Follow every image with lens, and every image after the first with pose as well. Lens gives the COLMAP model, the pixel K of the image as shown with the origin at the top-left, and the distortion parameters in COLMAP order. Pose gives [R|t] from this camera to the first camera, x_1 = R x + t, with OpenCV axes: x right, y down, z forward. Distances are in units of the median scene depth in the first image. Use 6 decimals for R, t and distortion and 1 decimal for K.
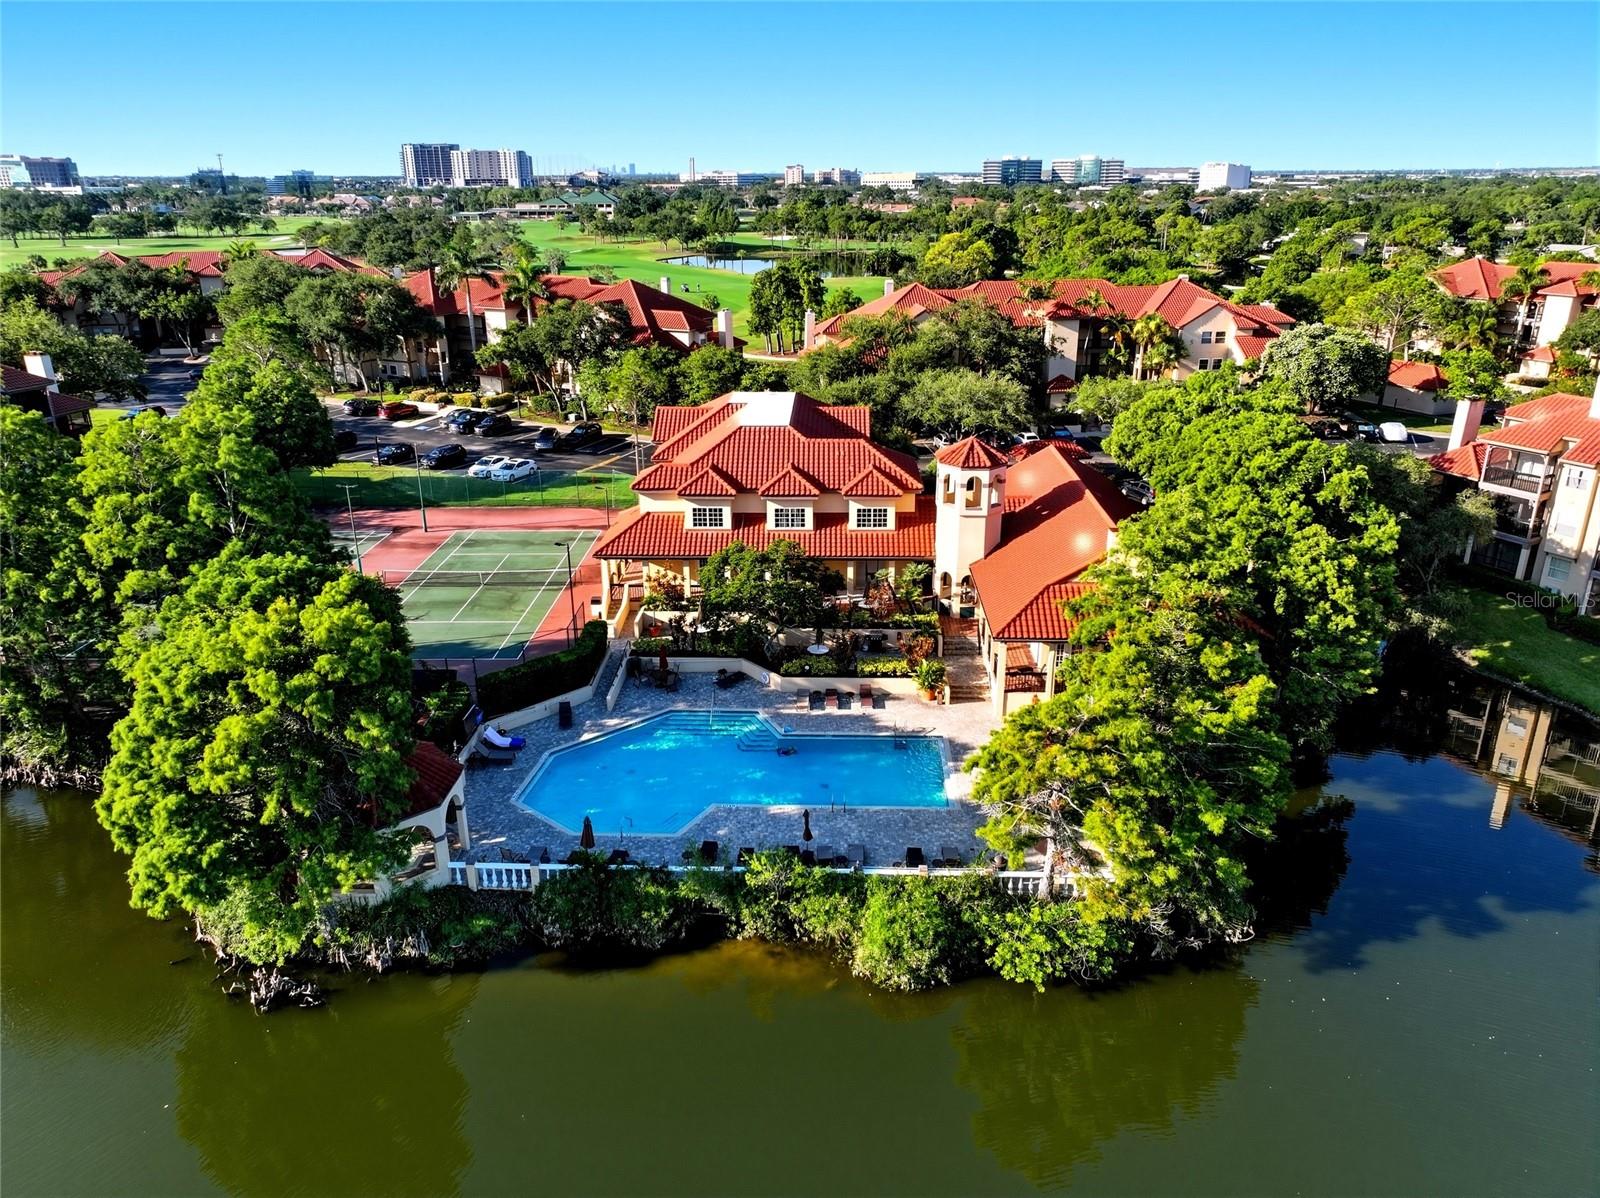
lens RADIAL K [[1116.9, 0, 800.0], [0, 1116.9, 597.7], [0, 0, 1]] dist [0.010076, 0.002685]
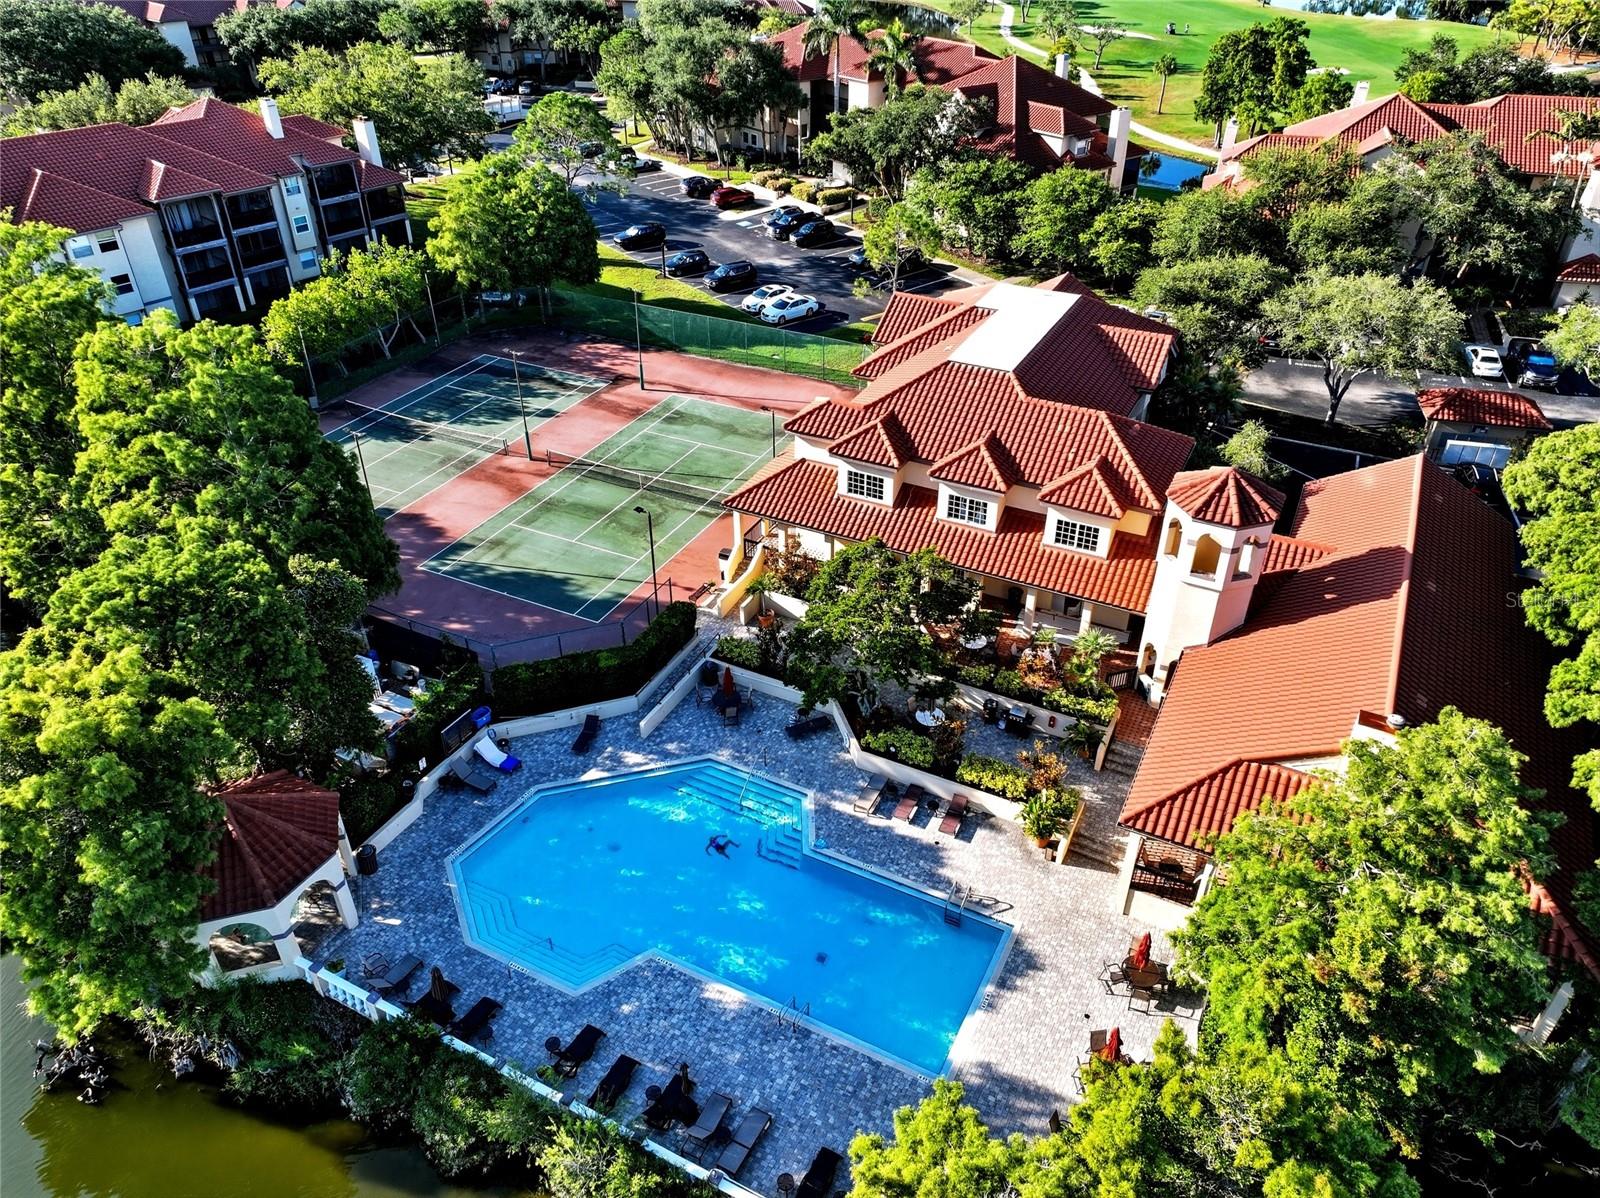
lens RADIAL K [[1116.9, 0, 799.4], [0, 1116.9, 600.2], [0, 0, 1]] dist [0.010076, 0.002685]
pose [[0.904960, 0.242469, -0.349653, 0.162497], [-0.155131, 0.953202, 0.259498, -0.188154], [0.396210, -0.180593, 0.900224, 0.280690]]
